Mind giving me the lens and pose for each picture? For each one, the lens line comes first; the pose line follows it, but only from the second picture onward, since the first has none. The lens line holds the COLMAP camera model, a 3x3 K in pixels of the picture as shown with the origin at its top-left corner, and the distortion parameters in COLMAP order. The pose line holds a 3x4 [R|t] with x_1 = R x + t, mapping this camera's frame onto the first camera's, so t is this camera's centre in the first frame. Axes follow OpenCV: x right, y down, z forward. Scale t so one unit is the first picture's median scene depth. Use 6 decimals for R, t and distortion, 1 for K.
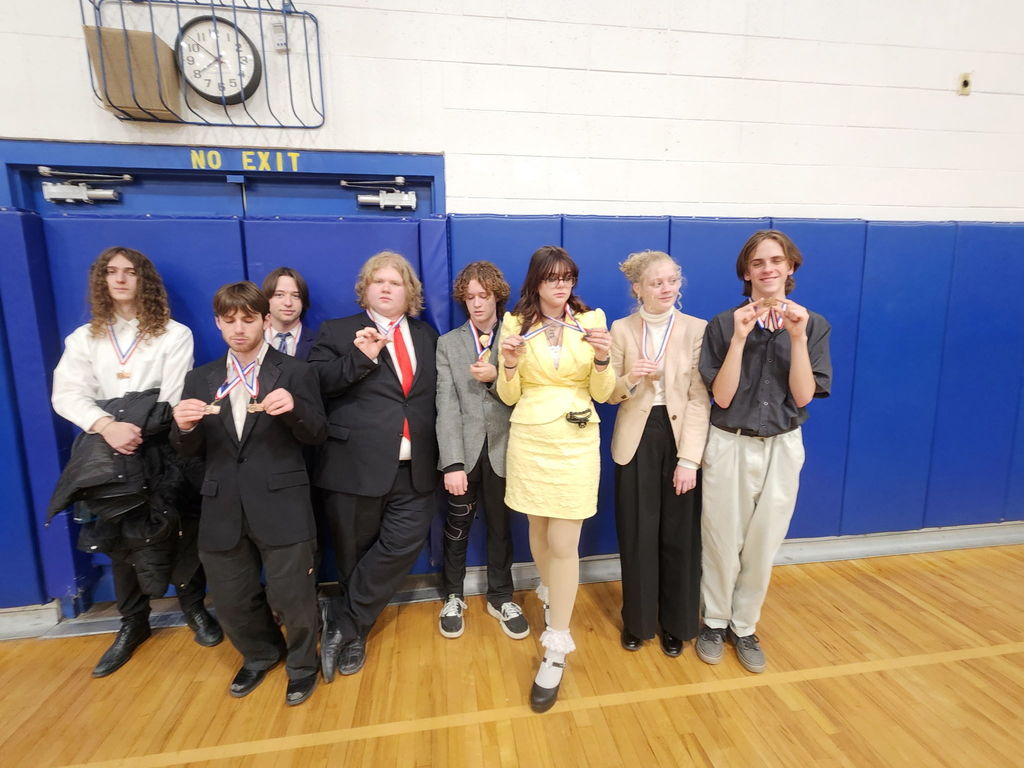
lens RADIAL K [[518.4, 0, 512.0], [0, 518.4, 384.0], [0, 0, 1]] dist [-0.000620, -0.000523]
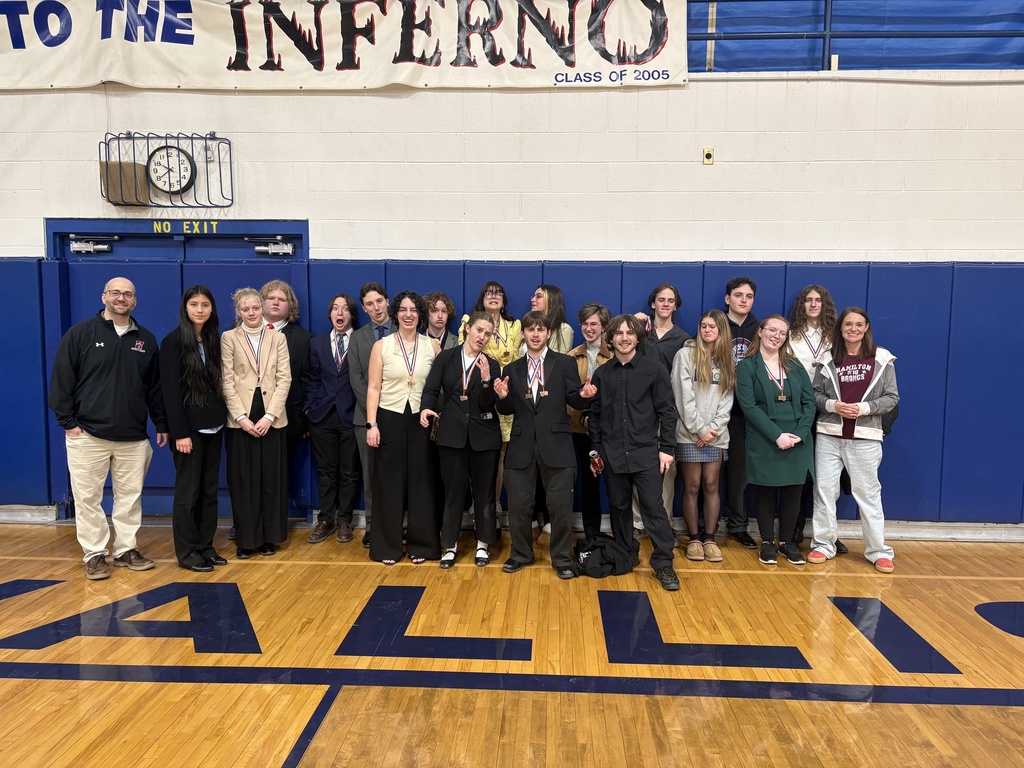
lens RADIAL K [[774.0, 0, 512.0], [0, 774.0, 384.0], [0, 0, 1]] dist [0.014942, 0.006035]
pose [[0.983244, 0.034730, -0.178953, 0.903014], [-0.044000, 0.997873, -0.048095, 0.116122], [0.176902, 0.055163, 0.982681, -1.120754]]
